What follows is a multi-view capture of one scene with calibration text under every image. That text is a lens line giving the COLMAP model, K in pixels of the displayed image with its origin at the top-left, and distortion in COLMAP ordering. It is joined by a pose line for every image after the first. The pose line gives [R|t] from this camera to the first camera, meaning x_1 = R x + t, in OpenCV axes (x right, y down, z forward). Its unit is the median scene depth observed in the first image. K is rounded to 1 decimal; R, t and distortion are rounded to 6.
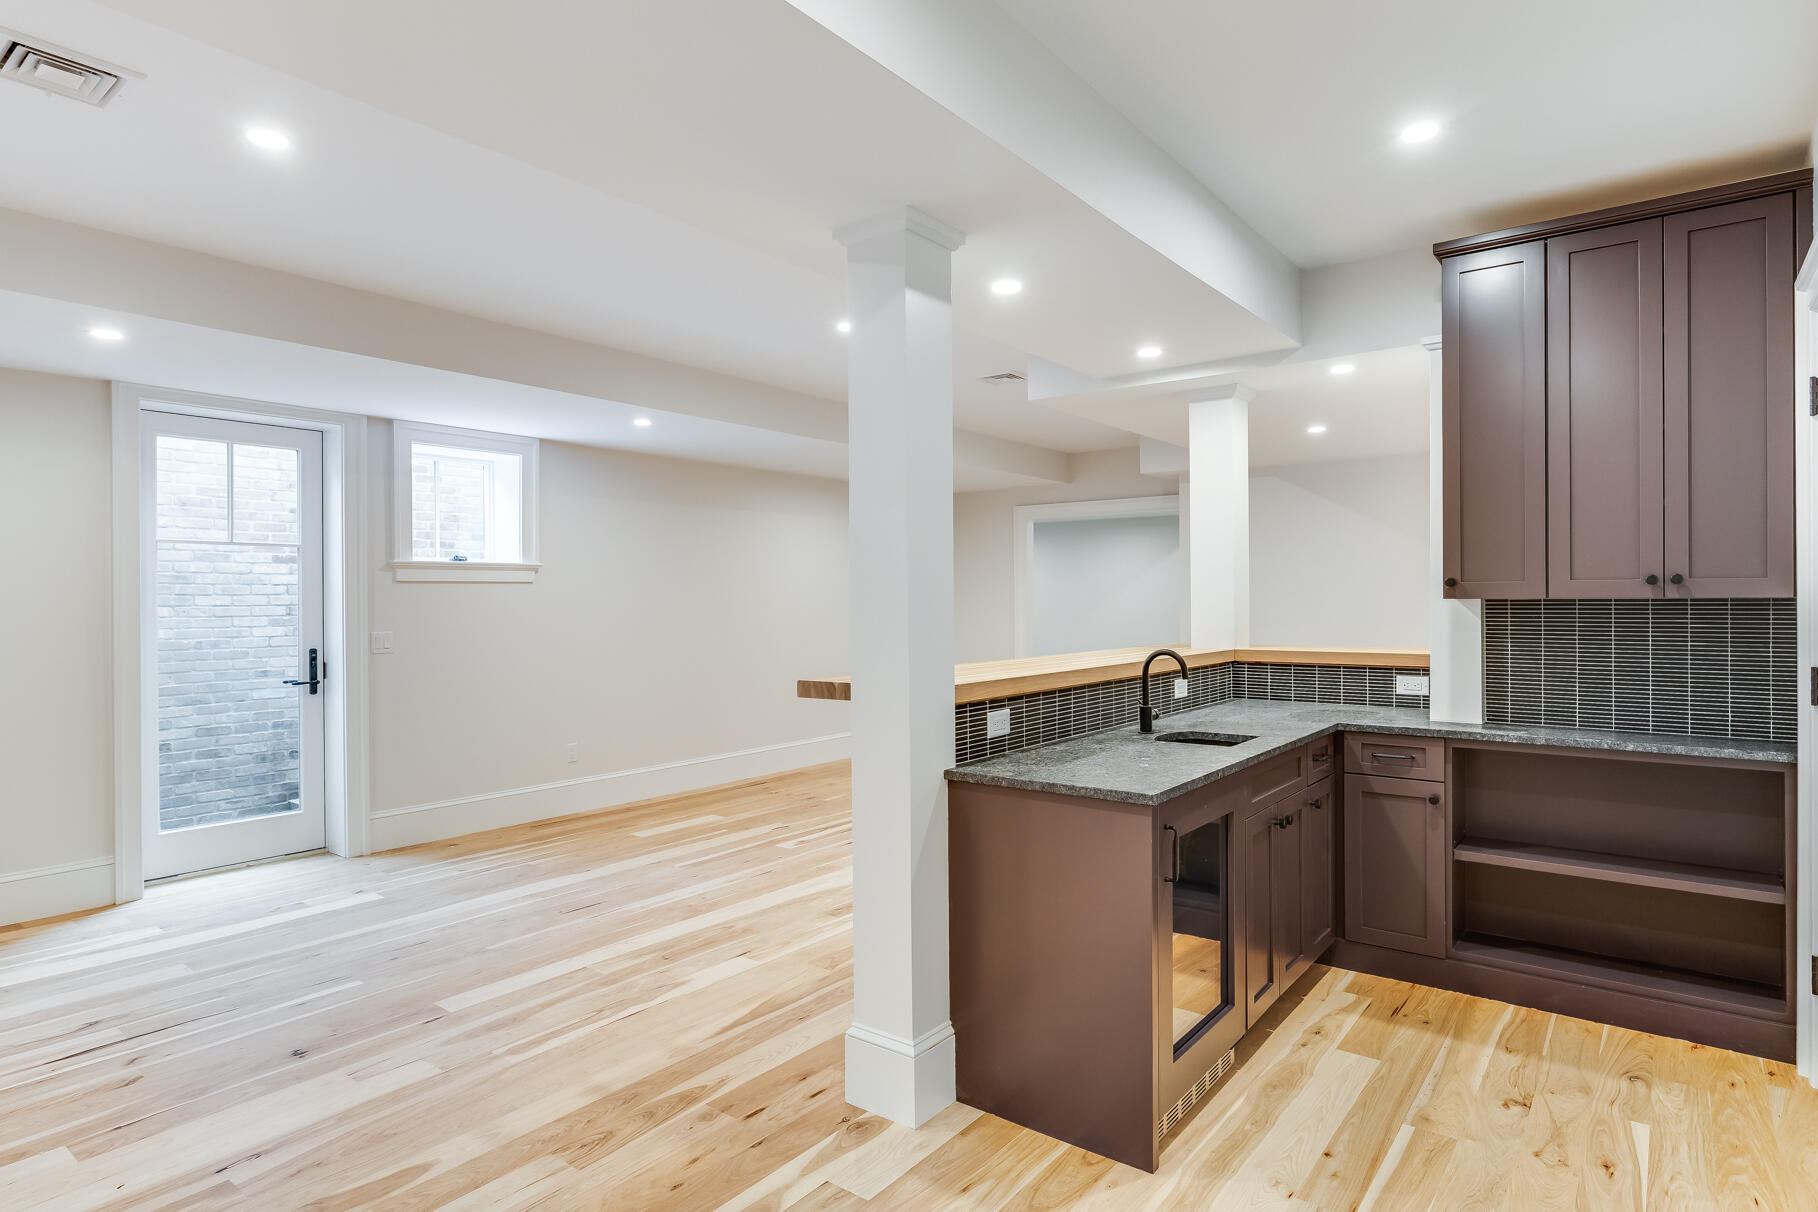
lens RADIAL K [[995.3, 0, 910.4], [0, 995.3, 601.6], [0, 0, 1]] dist [0.002439, 0.000582]
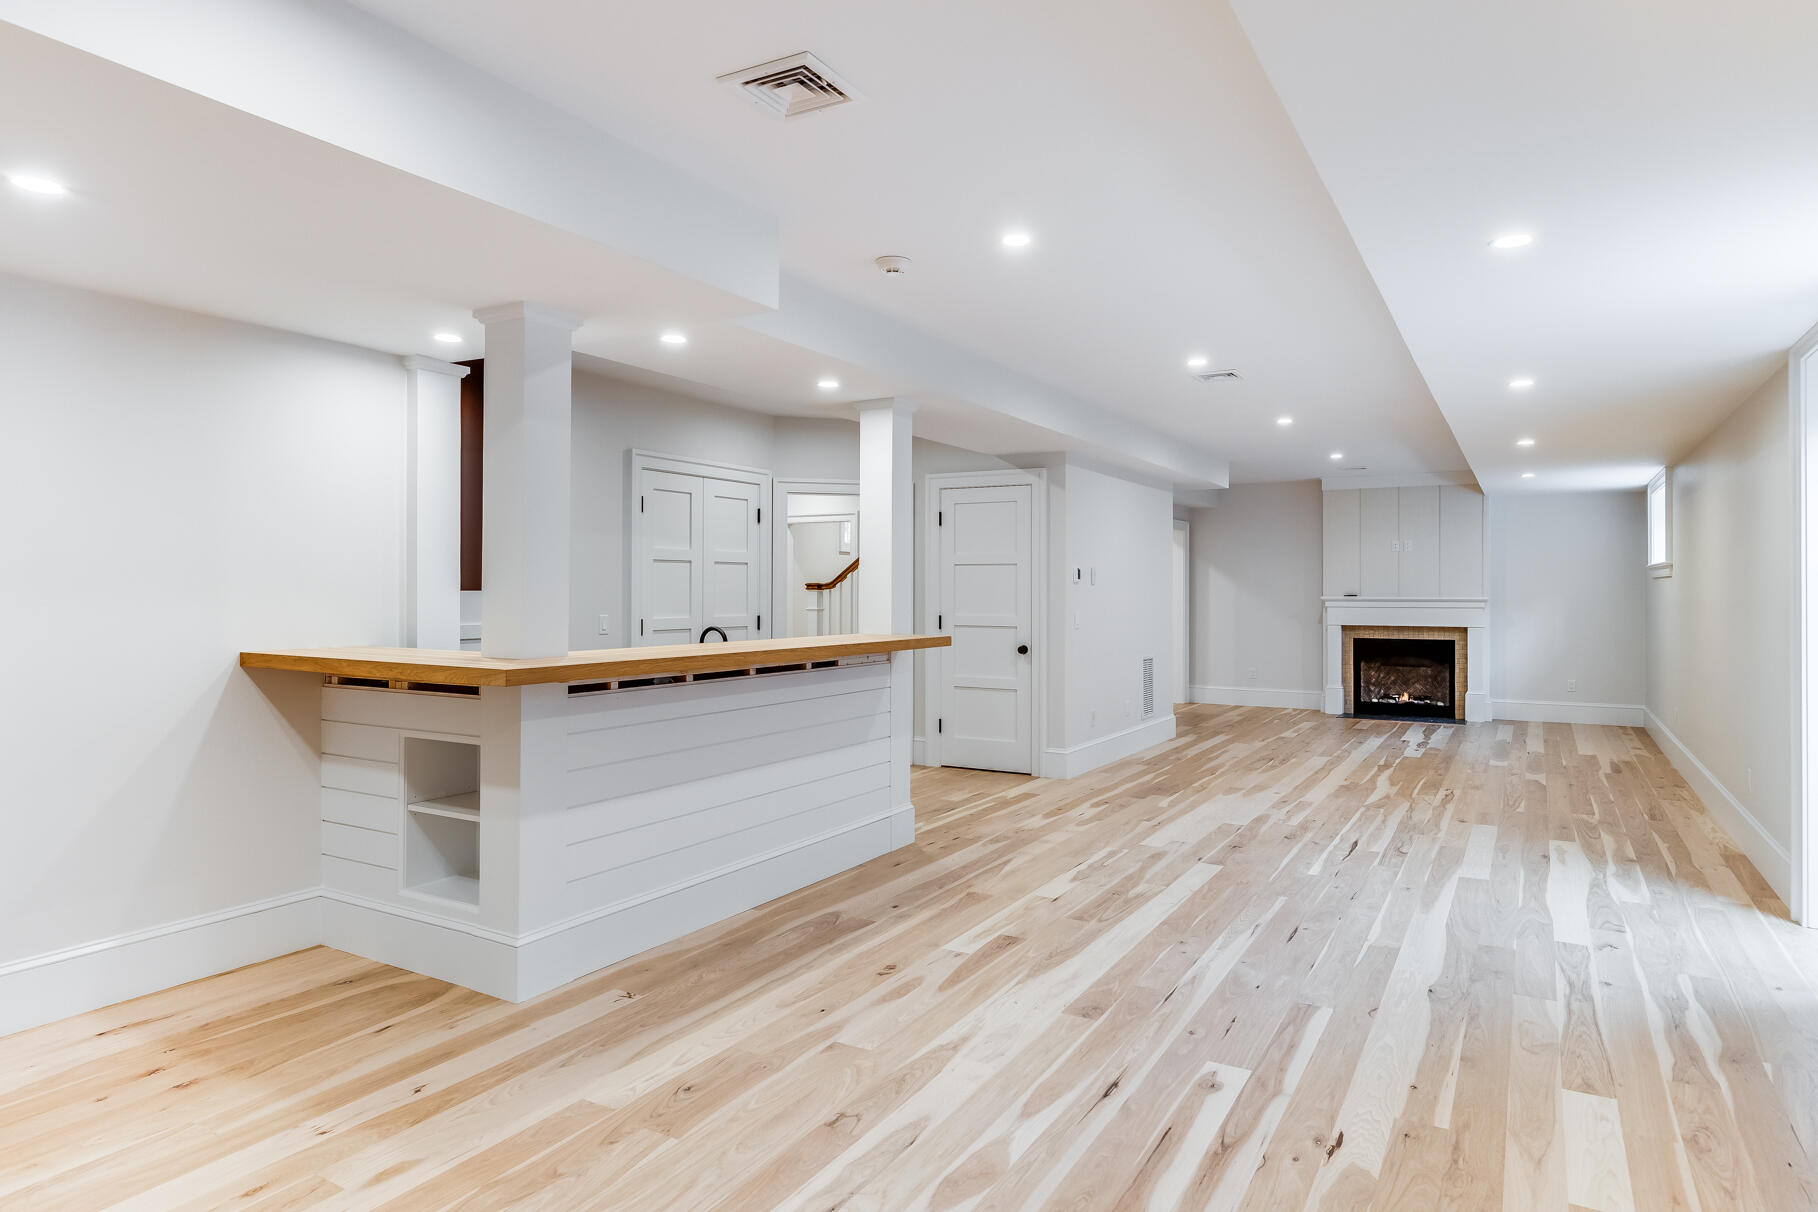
lens RADIAL K [[1061.1, 0, 908.4], [0, 1061.1, 593.6], [0, 0, 1]] dist [-0.003531, -0.000031]
pose [[-0.991374, 0.005495, -0.130946, 0.159752], [0.004447, 0.999956, 0.008297, -0.008010], [0.130986, 0.007643, -0.991355, 2.230279]]
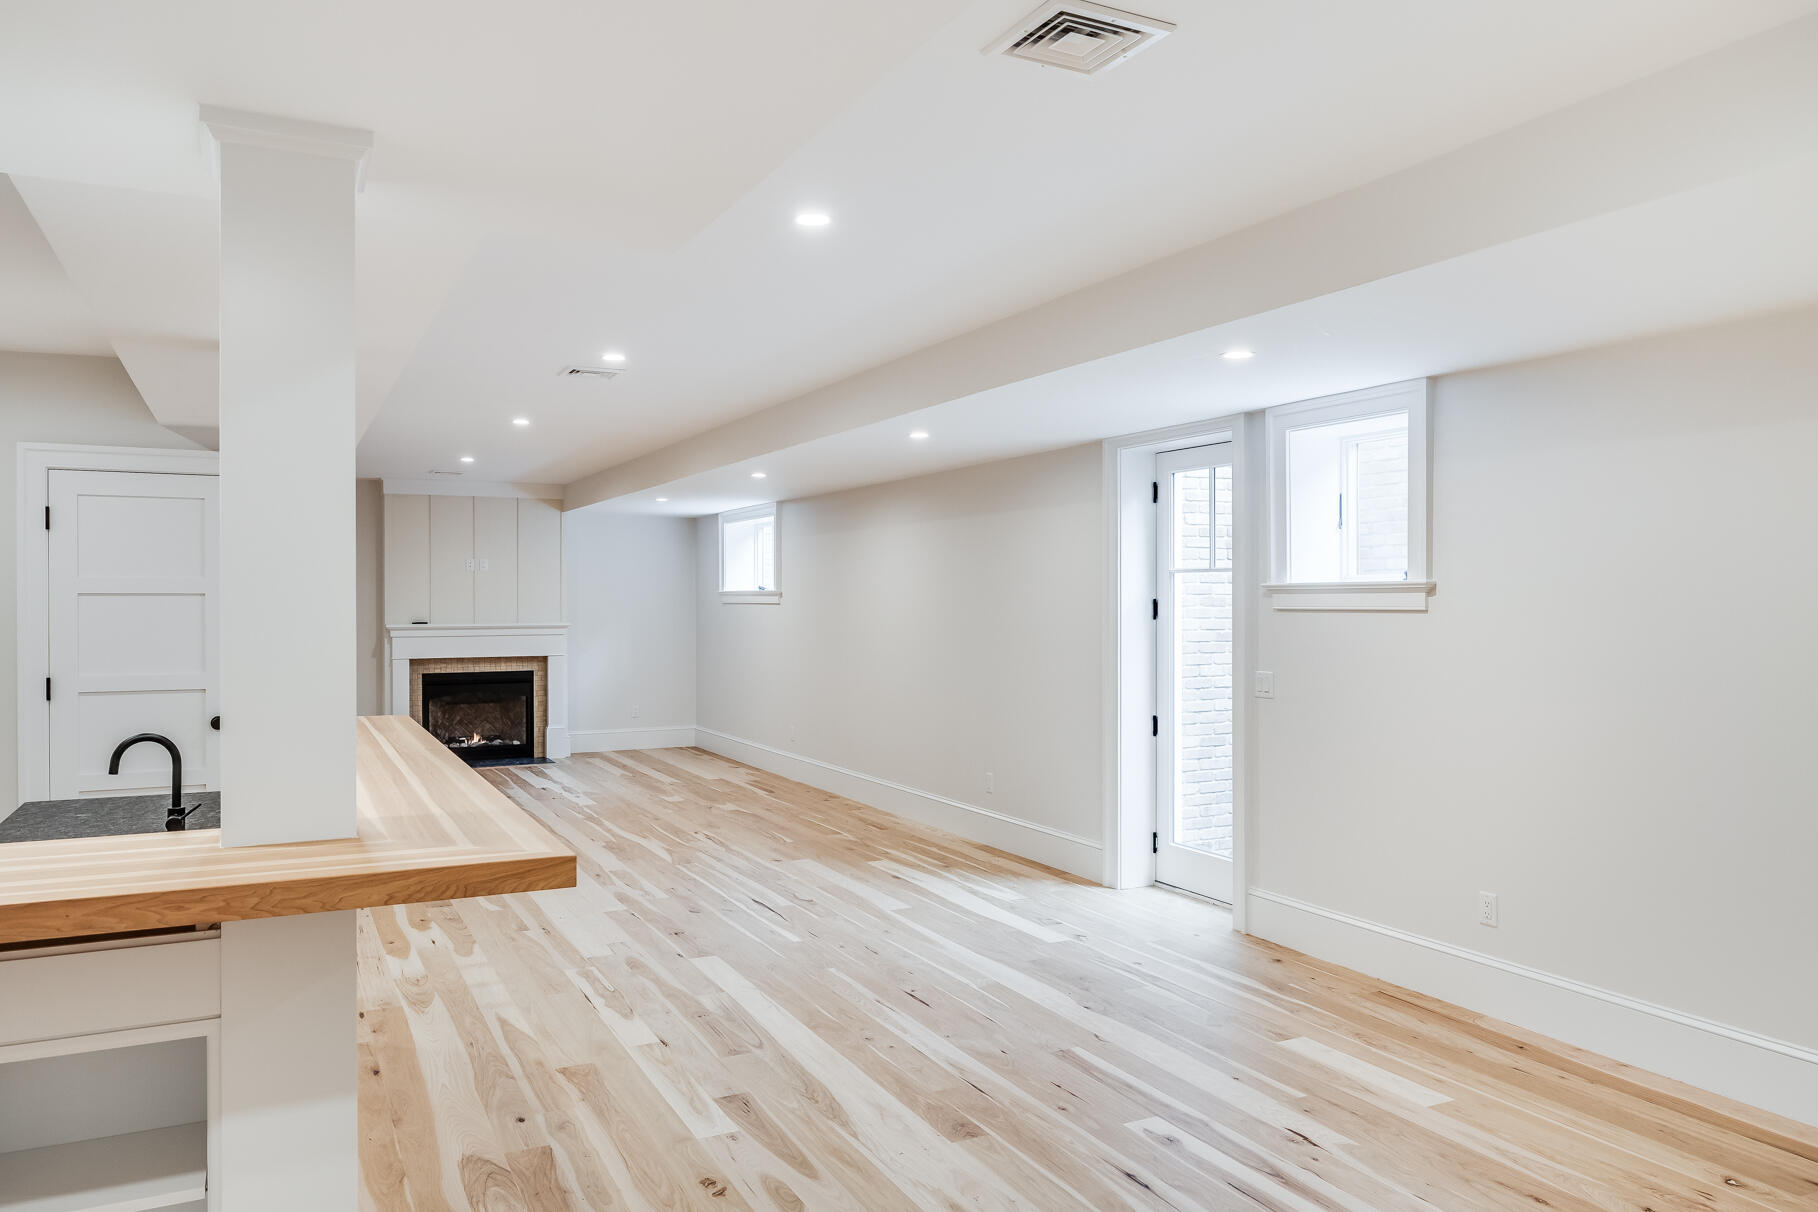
lens RADIAL K [[1279.4, 0, 908.6], [0, 1279.4, 607.2], [0, 0, 1]] dist [-0.007185, -0.001613]
pose [[-0.428738, 0.013316, -0.903331, 0.784765], [0.000604, 0.999895, 0.014452, -0.054251], [0.903429, 0.005650, -0.428701, 1.724677]]
